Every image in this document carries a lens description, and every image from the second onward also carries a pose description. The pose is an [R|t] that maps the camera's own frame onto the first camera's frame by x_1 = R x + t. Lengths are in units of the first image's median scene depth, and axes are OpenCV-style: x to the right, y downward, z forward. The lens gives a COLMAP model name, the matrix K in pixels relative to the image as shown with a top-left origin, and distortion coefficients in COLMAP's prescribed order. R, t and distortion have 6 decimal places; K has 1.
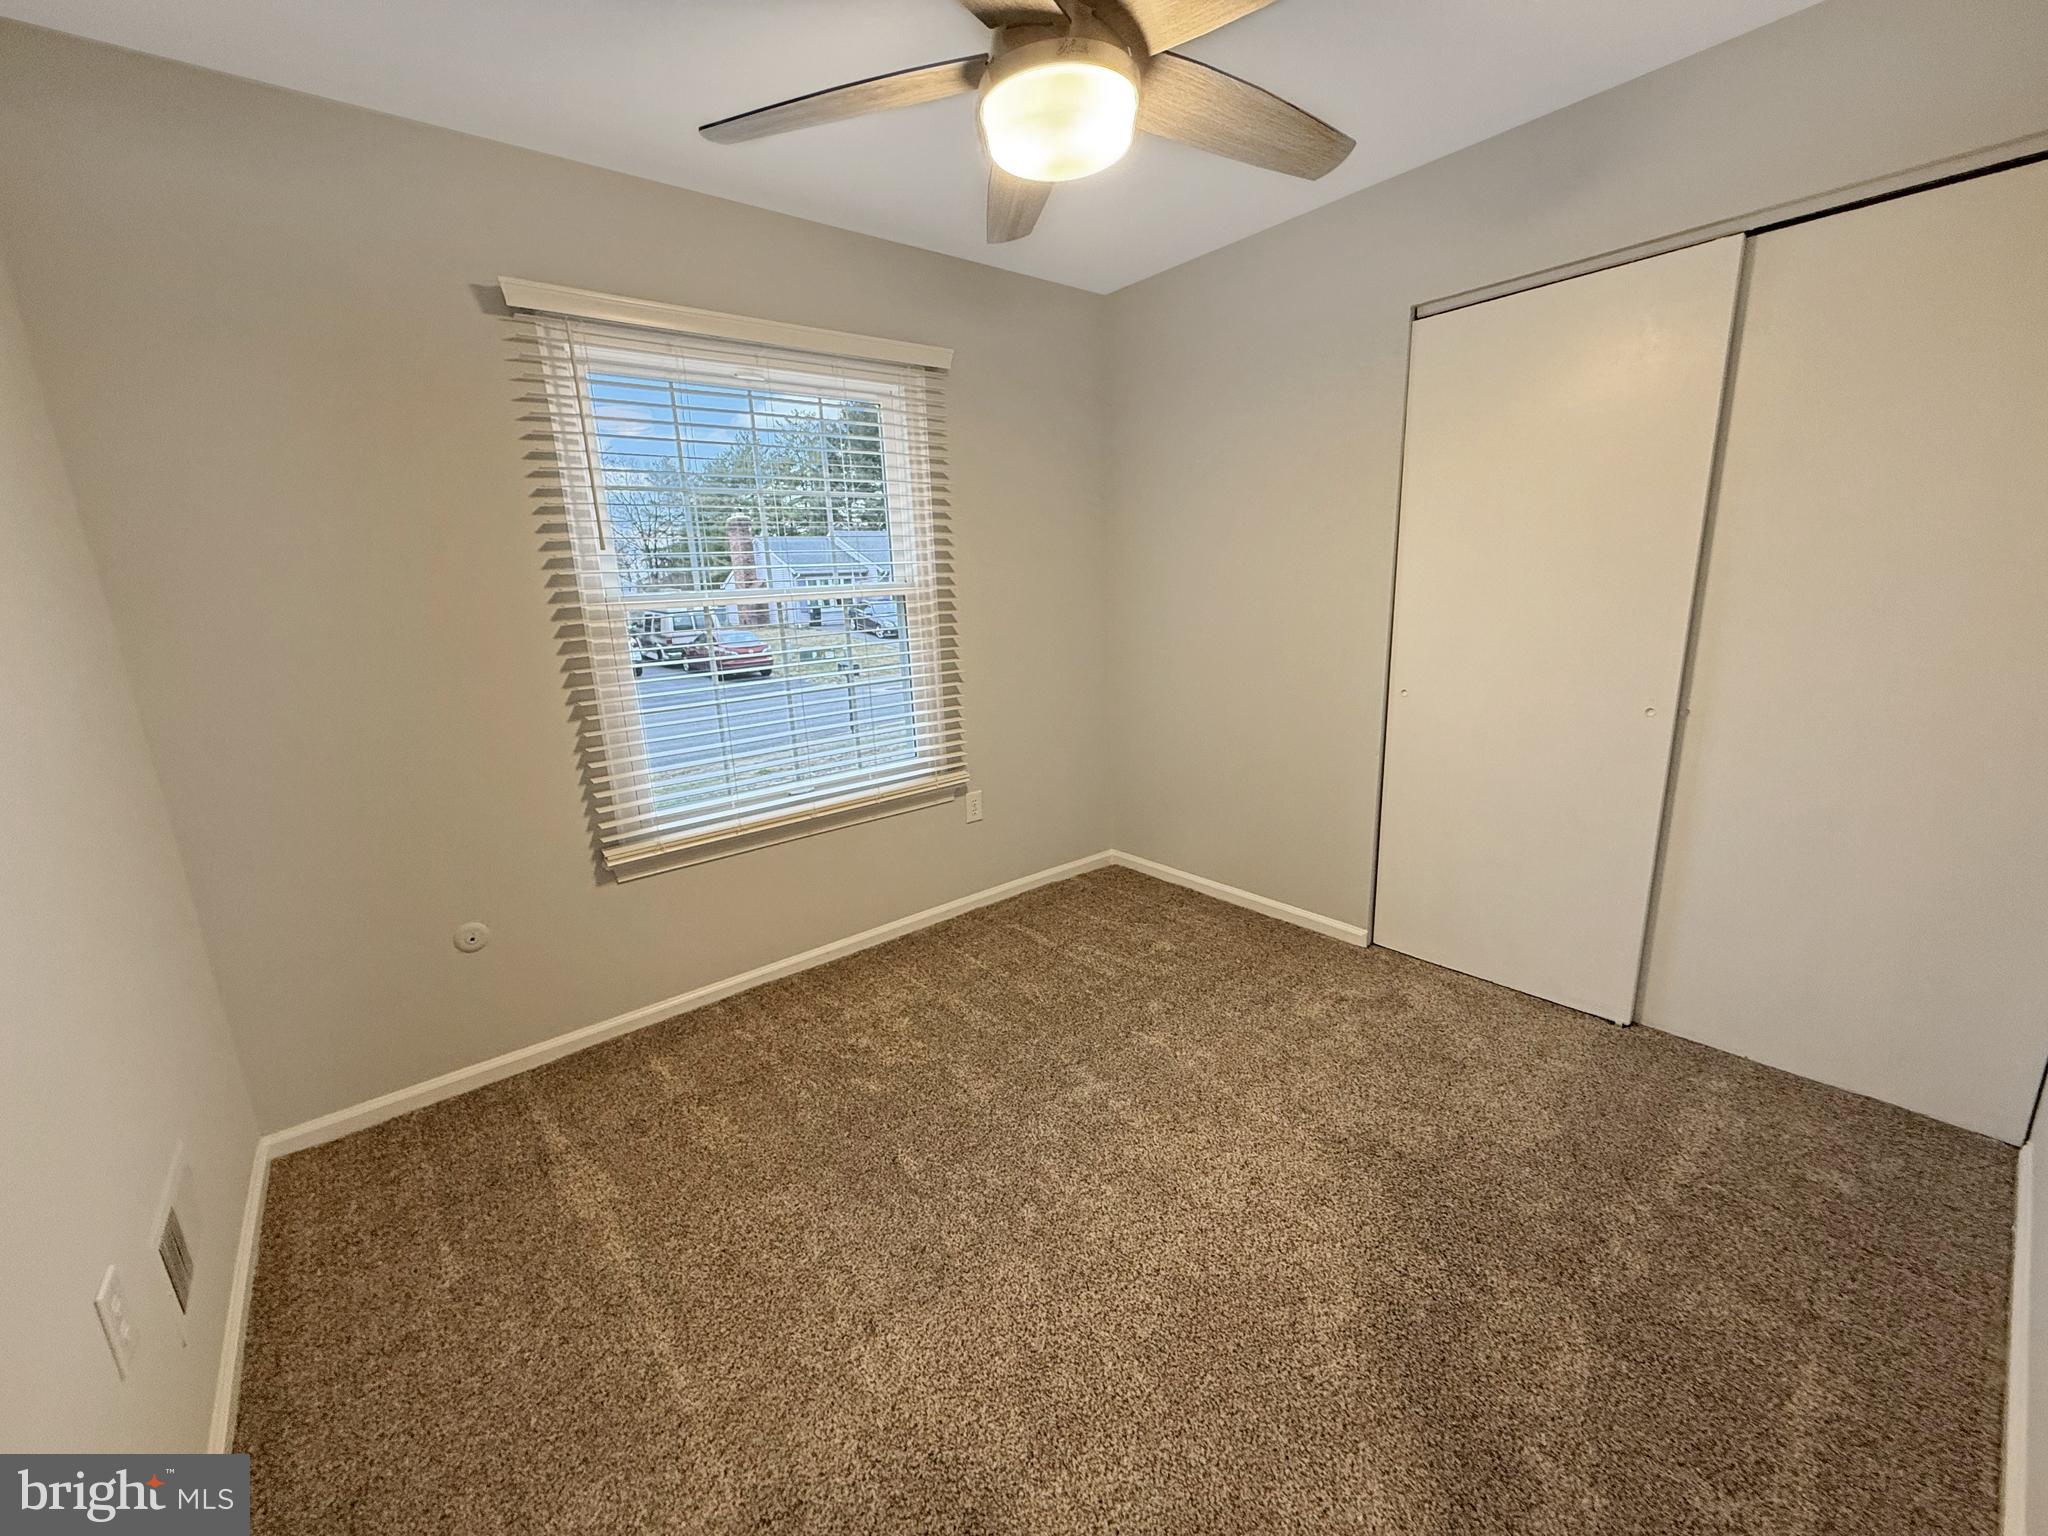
lens RADIAL K [[813.8, 0, 1018.0], [0, 813.8, 769.4], [0, 0, 1]] dist [-0.002262, 0.000547]
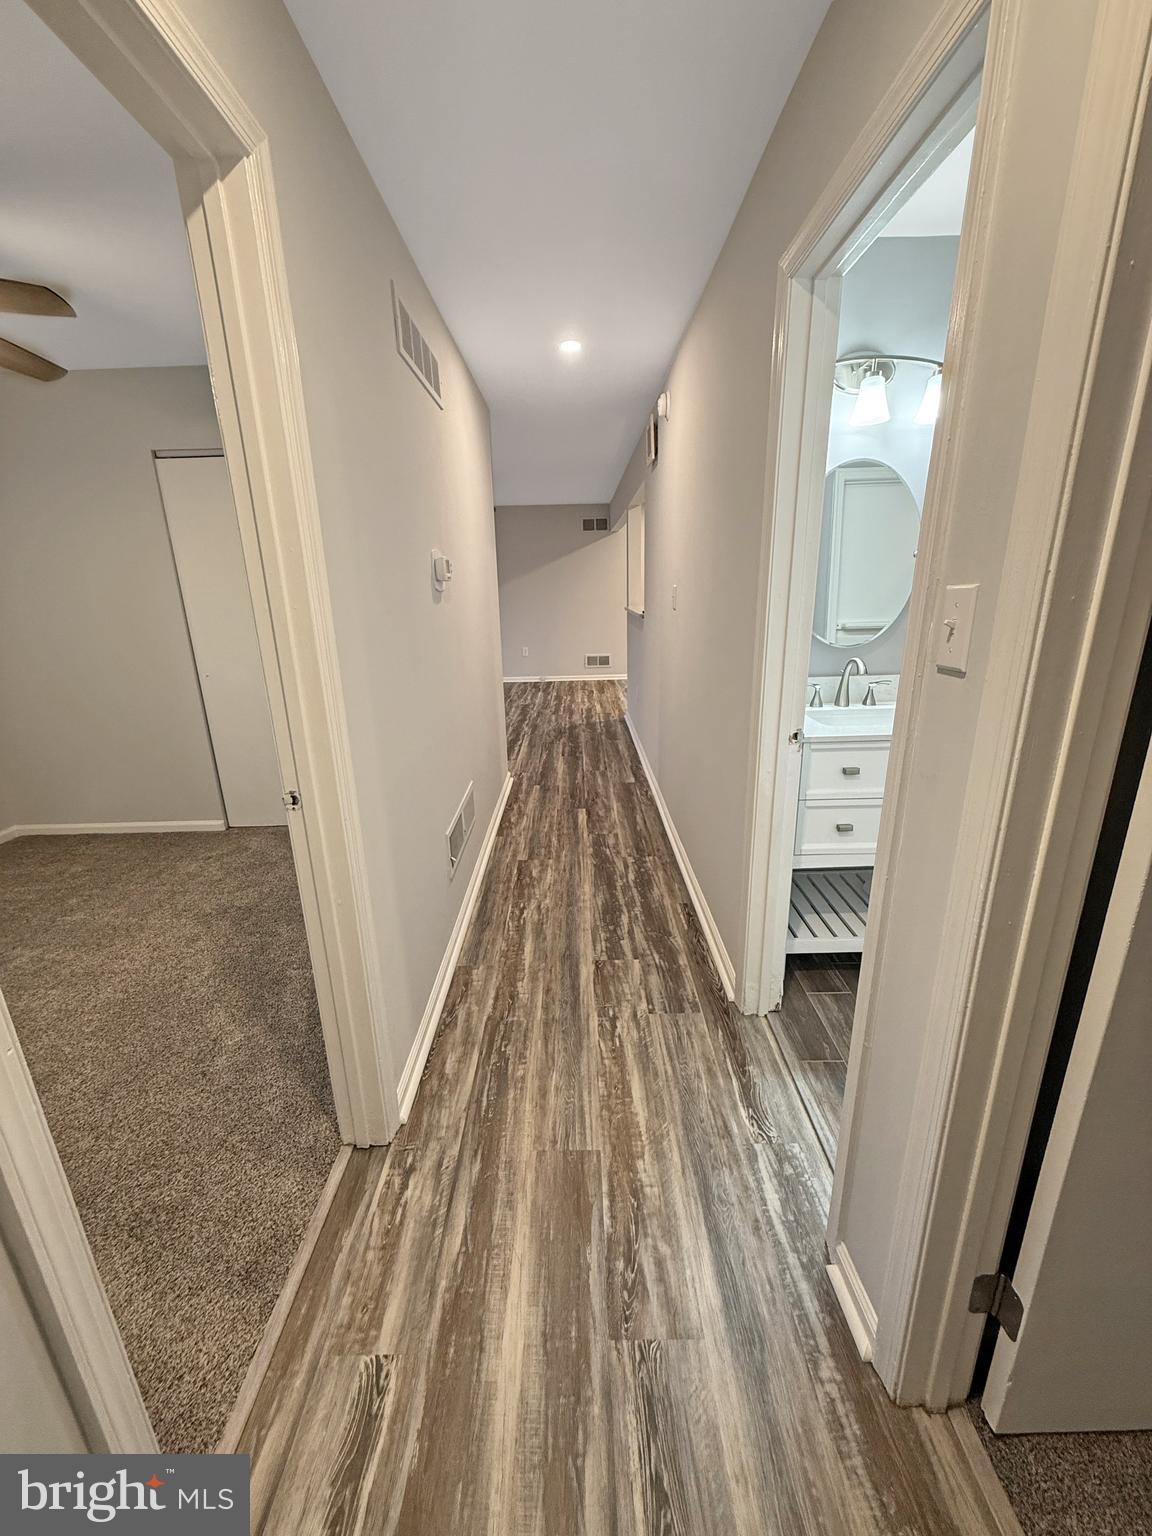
lens RADIAL K [[610.3, 0, 573.2], [0, 610.3, 764.0], [0, 0, 1]] dist [-0.002262, 0.000547]
pose [[0.634805, -0.194782, 0.747719, -0.037428], [0.179702, 0.978387, 0.102306, 0.102351], [-0.751485, 0.069422, 0.656087, -0.452363]]
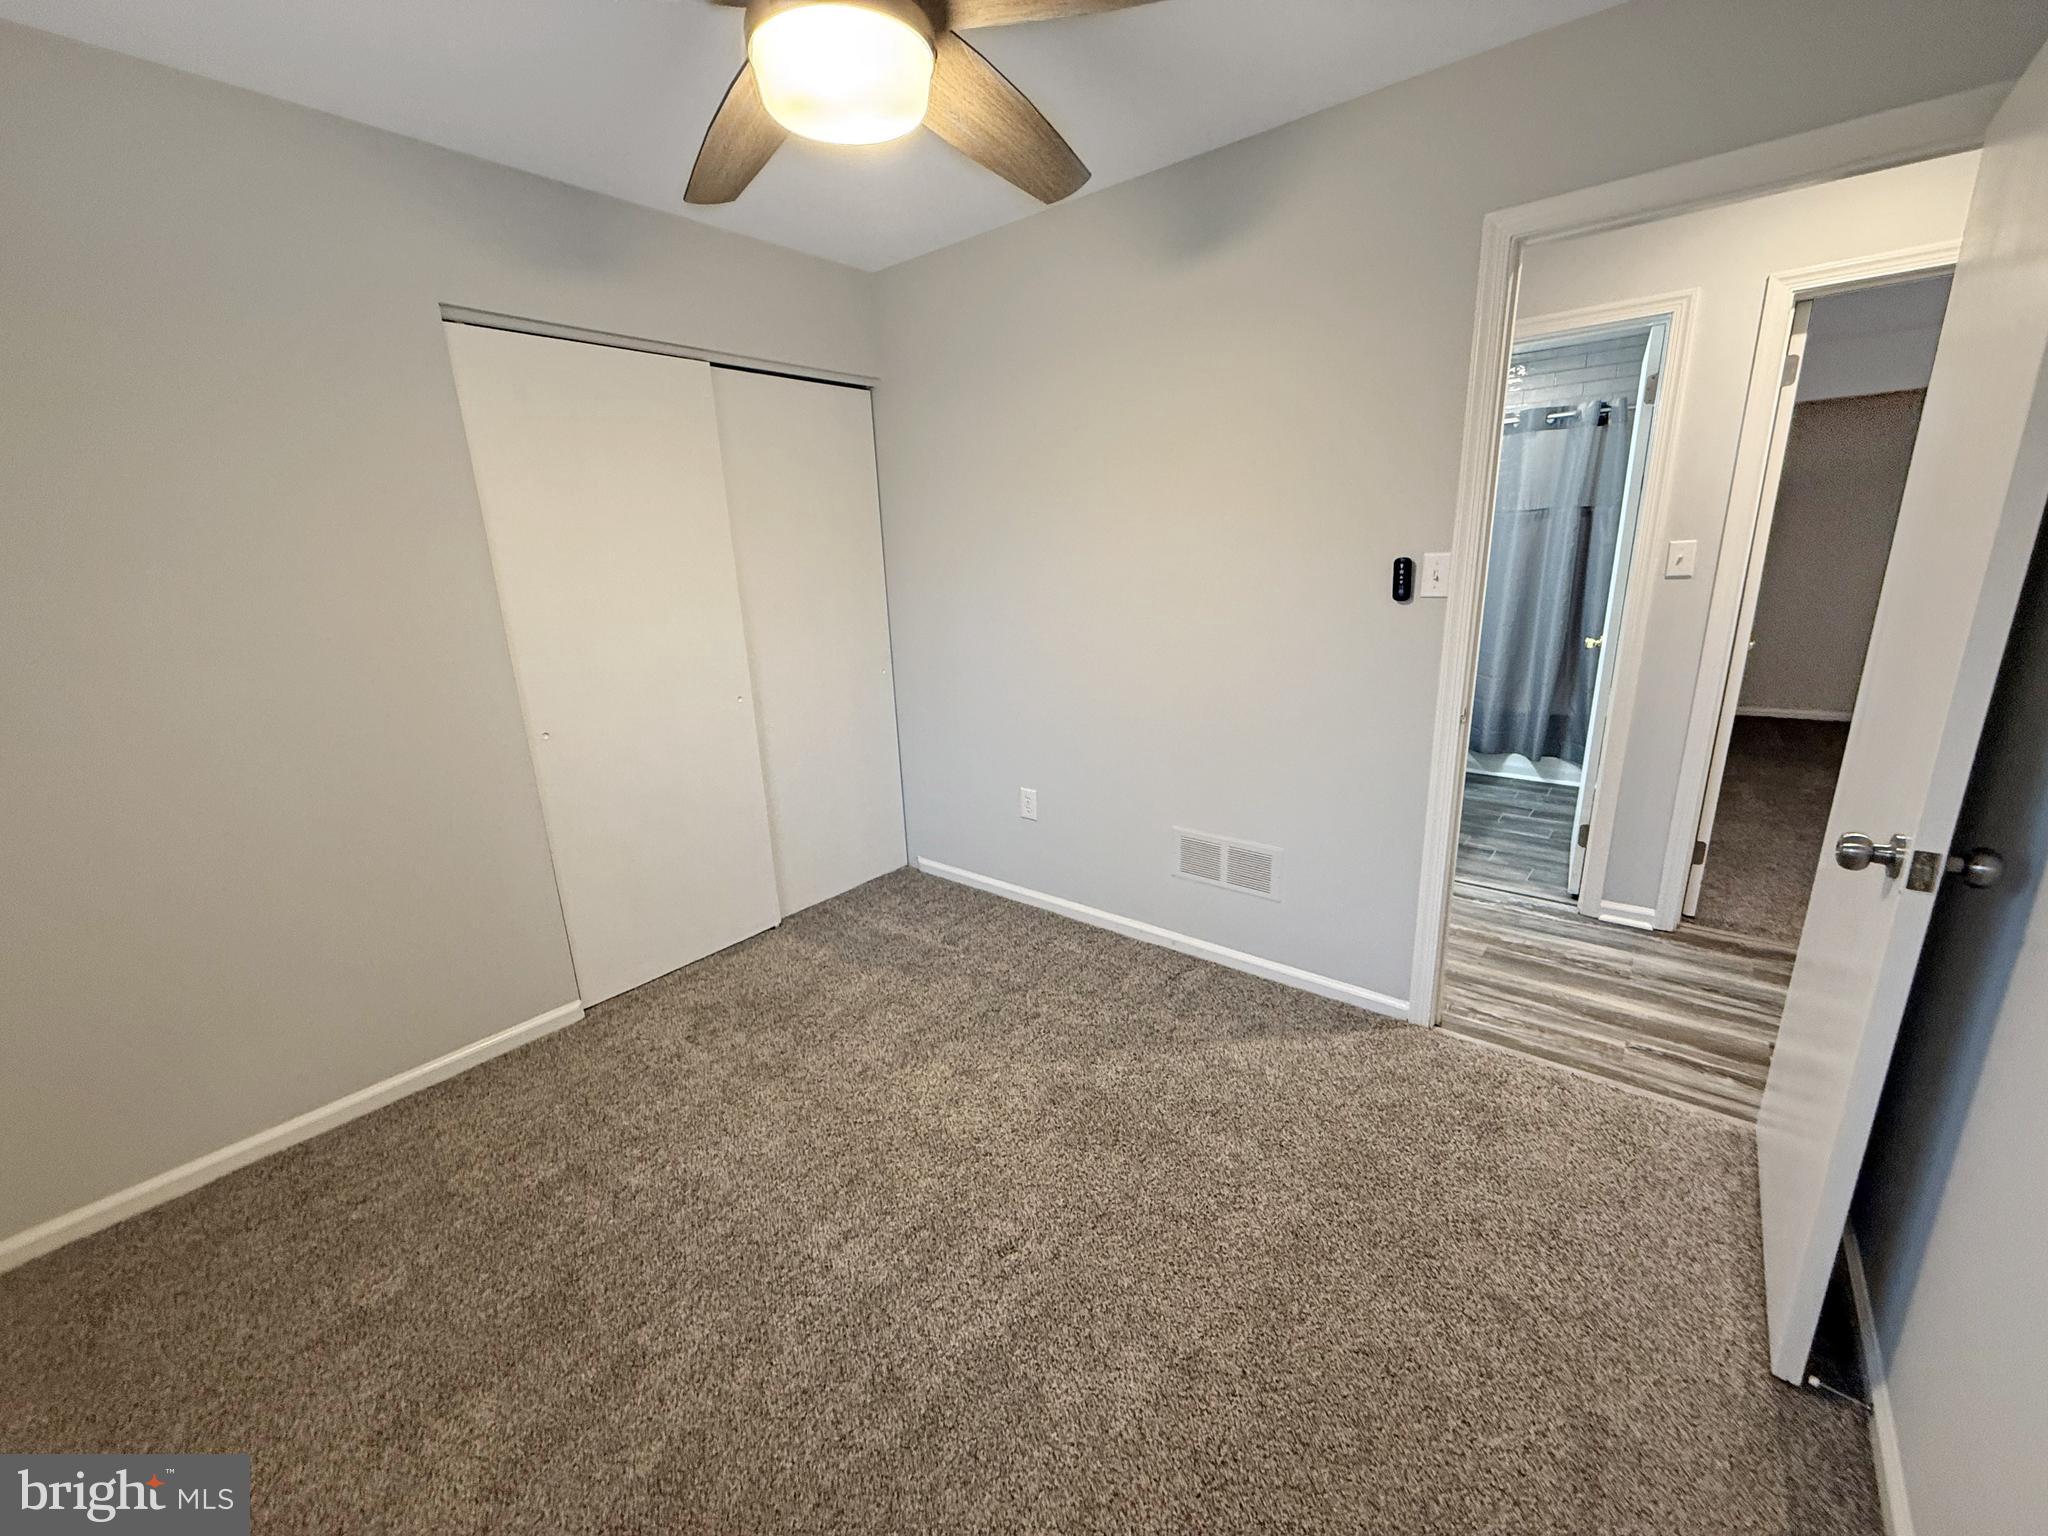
lens RADIAL K [[813.8, 0, 1018.0], [0, 813.8, 769.4], [0, 0, 1]] dist [-0.002262, 0.000547]
pose [[-0.193646, -0.210005, 0.958332, -0.572715], [0.274241, 0.926295, 0.258399, -0.166332], [-0.941962, 0.312852, -0.121781, 0.684739]]
